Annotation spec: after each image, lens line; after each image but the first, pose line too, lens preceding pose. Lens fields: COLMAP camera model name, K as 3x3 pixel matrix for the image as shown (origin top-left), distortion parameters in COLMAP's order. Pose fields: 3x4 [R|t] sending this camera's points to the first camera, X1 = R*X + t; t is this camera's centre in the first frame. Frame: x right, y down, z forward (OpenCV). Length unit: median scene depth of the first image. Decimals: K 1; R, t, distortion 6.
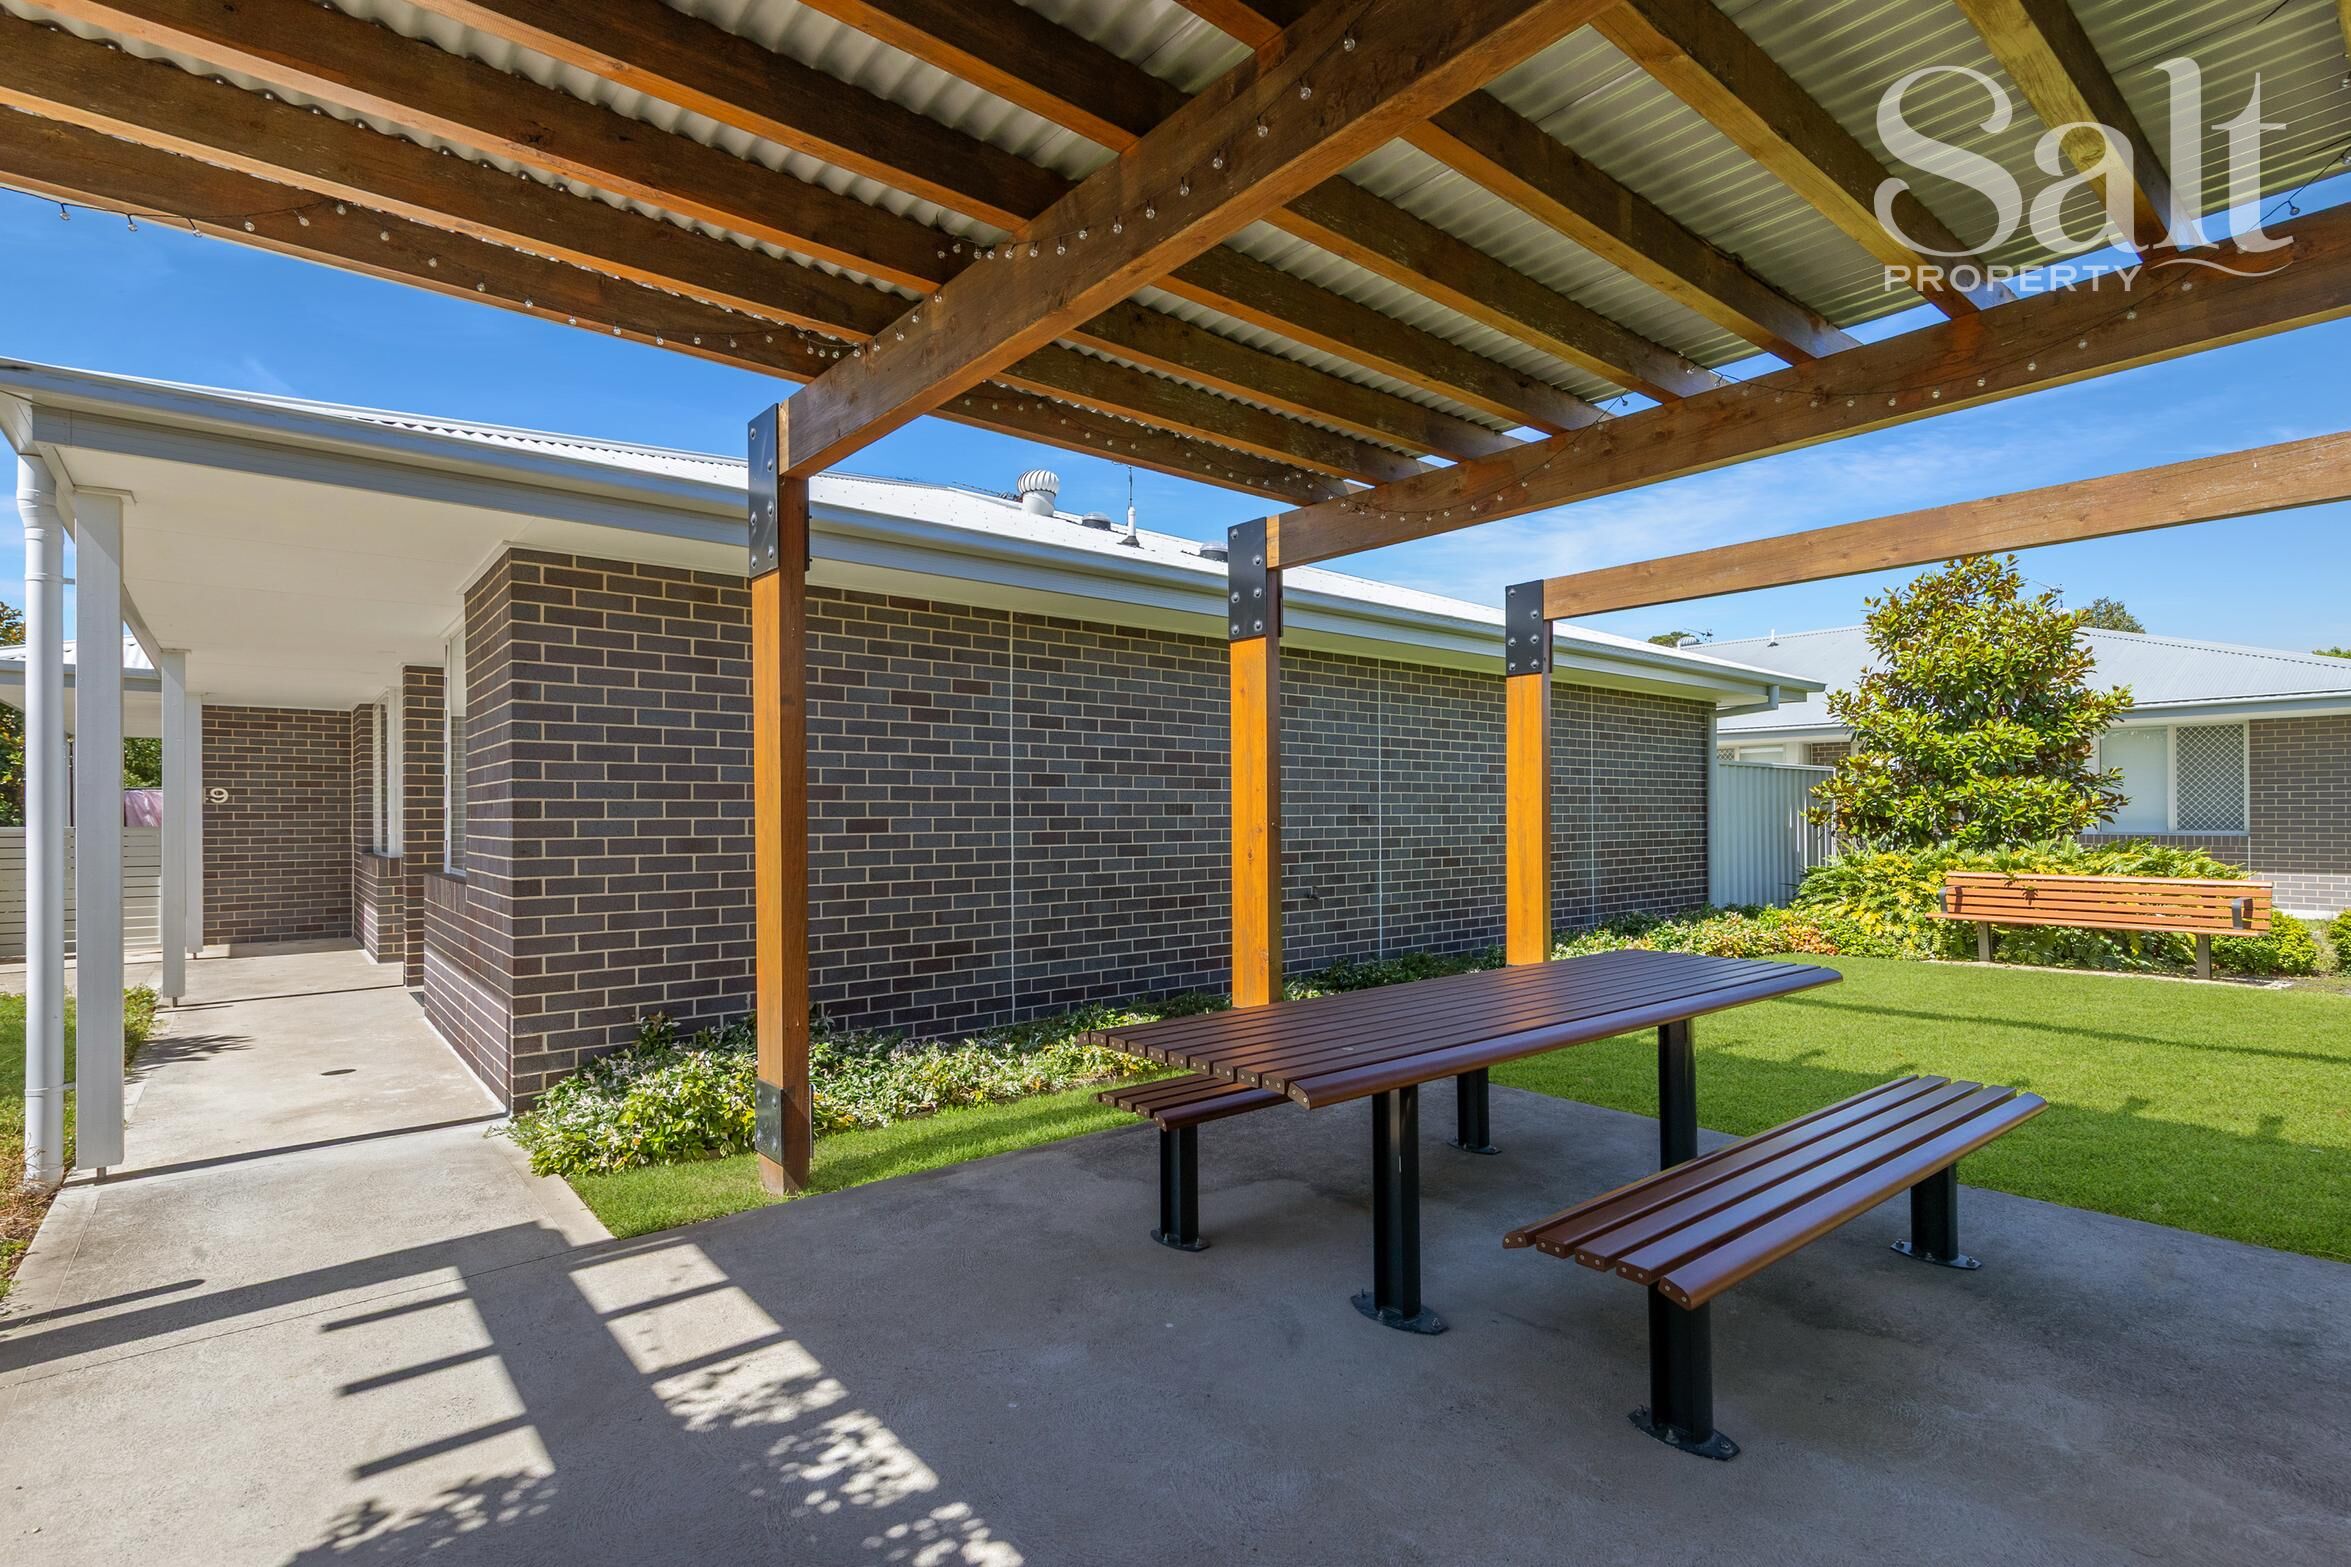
lens RADIAL K [[1102.4, 0, 1176.9], [0, 1102.4, 805.5], [0, 0, 1]] dist [0.002835, 0.000292]
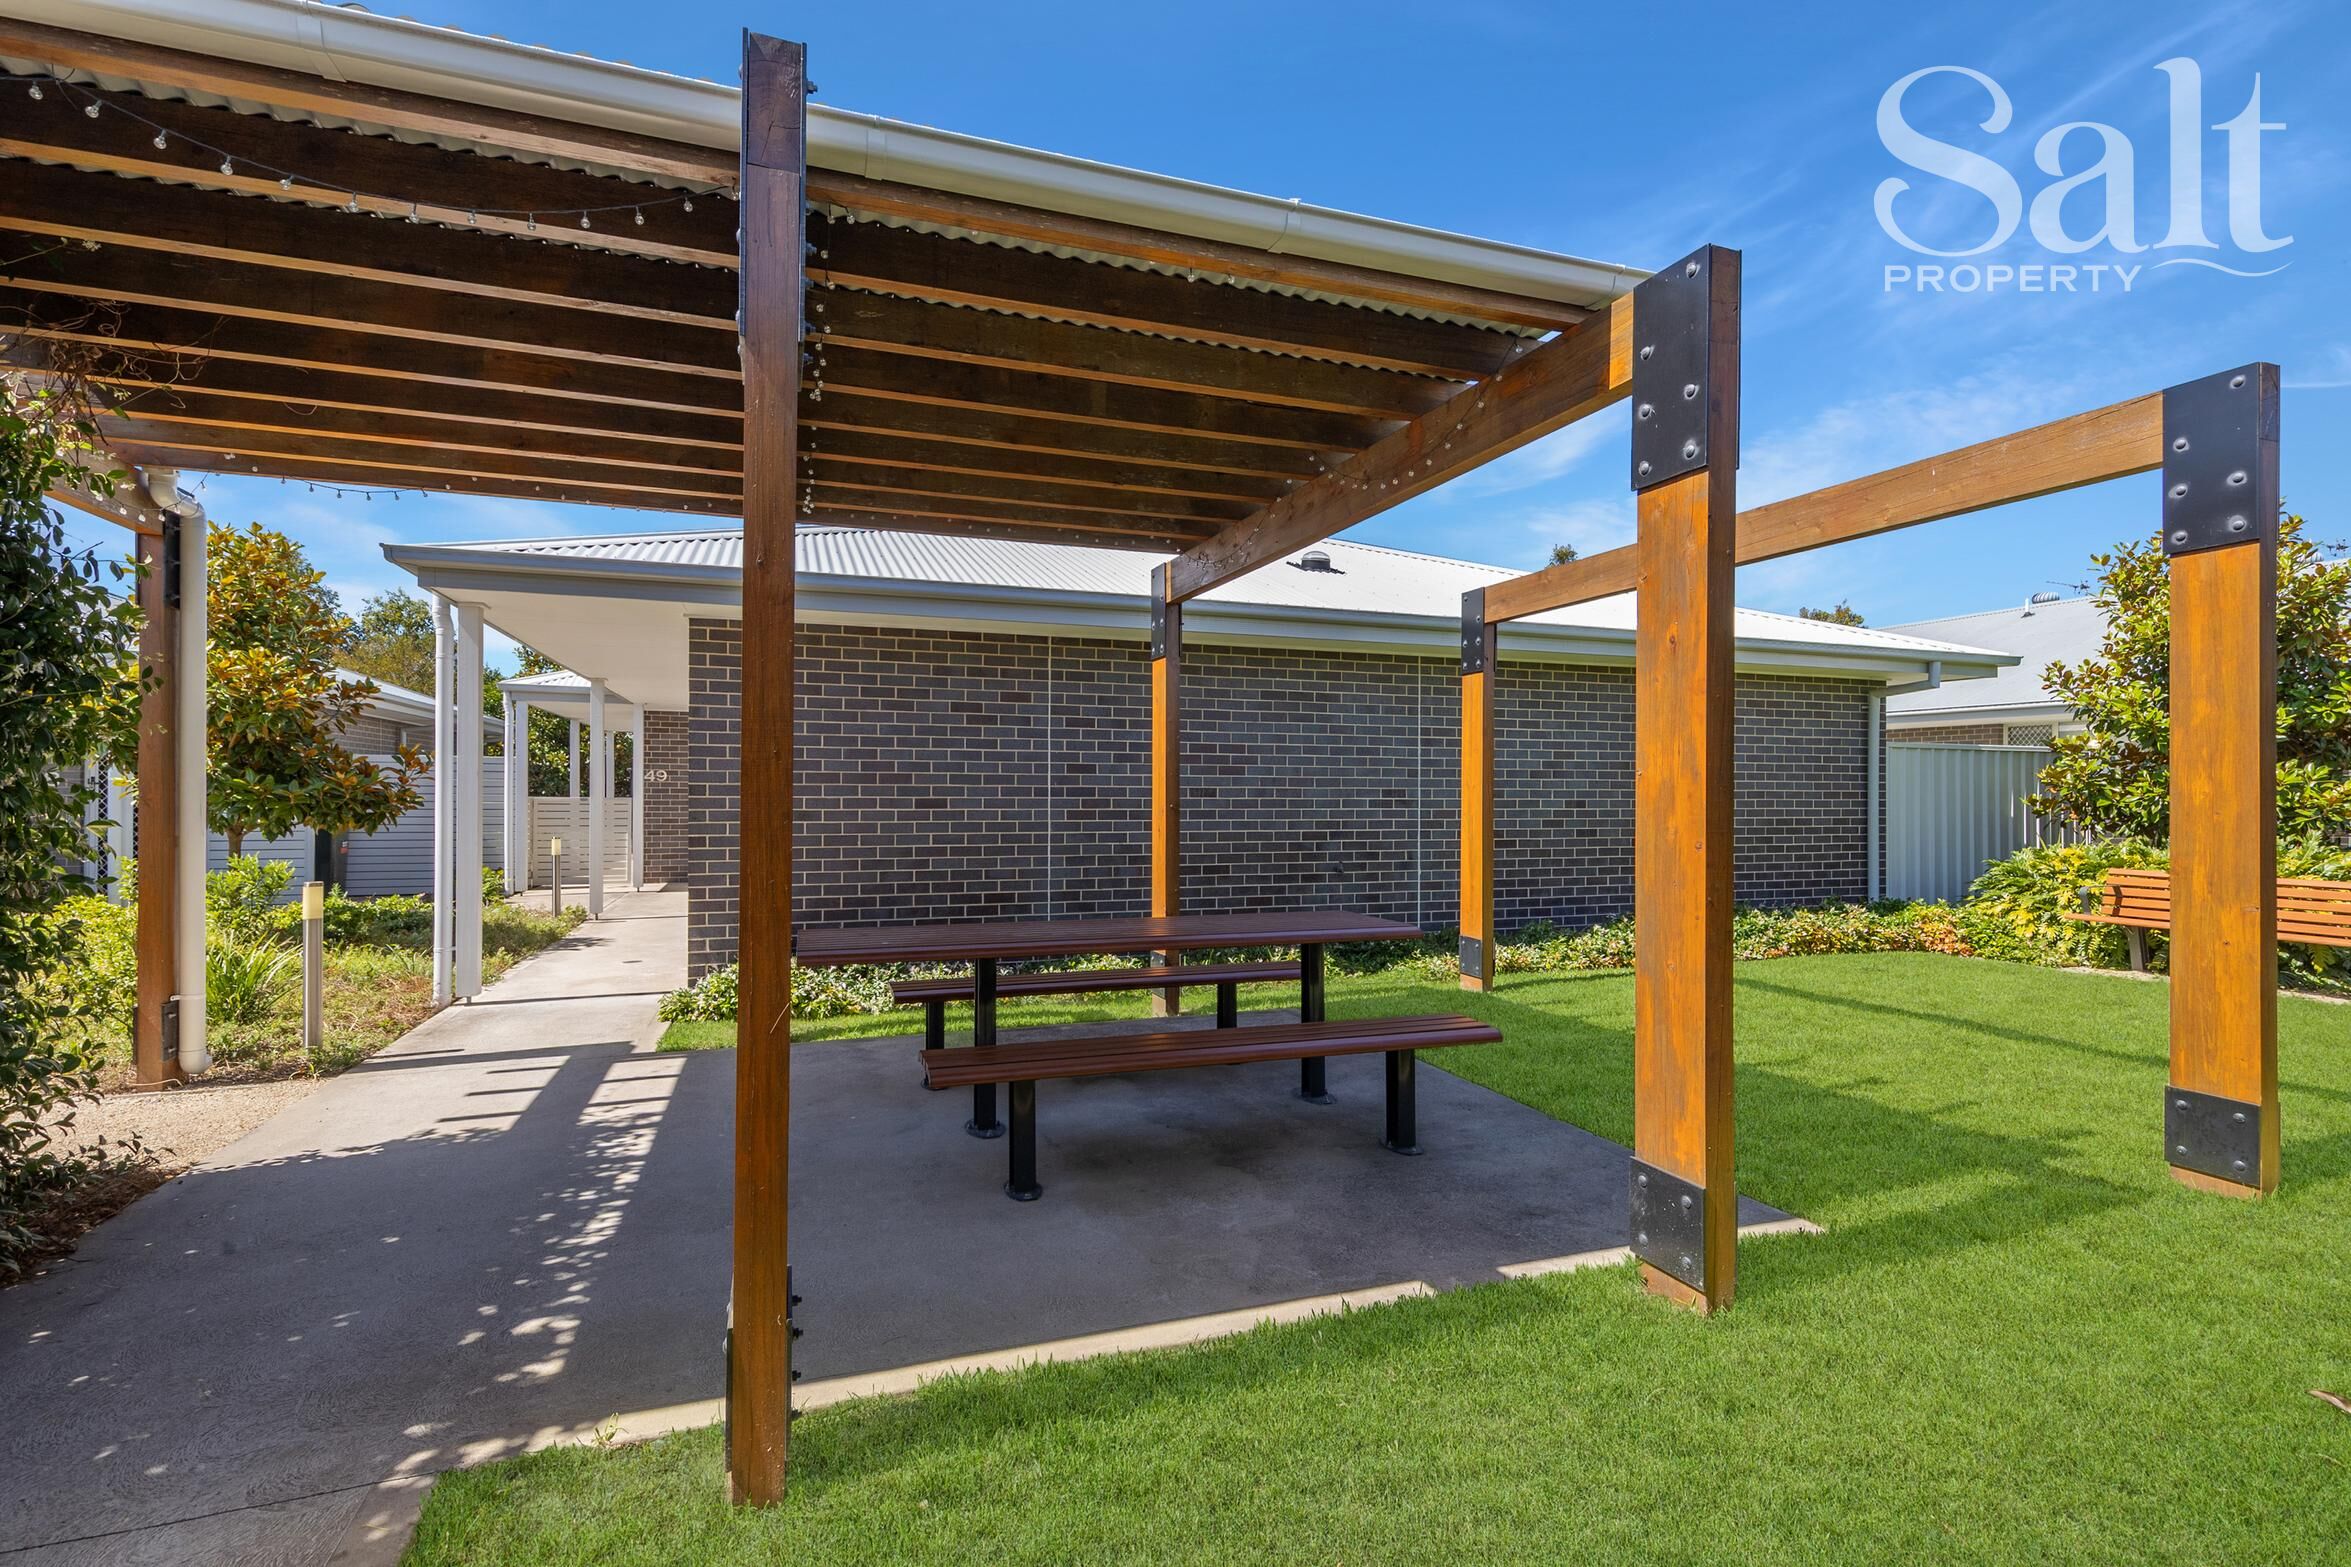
lens RADIAL K [[1123.0, 0, 1175.5], [0, 1123.0, 783.5], [0, 0, 1]] dist [-0.001279, 0.010039]
pose [[0.933498, 0.004954, -0.358549, 0.460421], [-0.004971, 0.999987, 0.000874, -0.008014], [0.358549, 0.000967, 0.933510, -0.162534]]
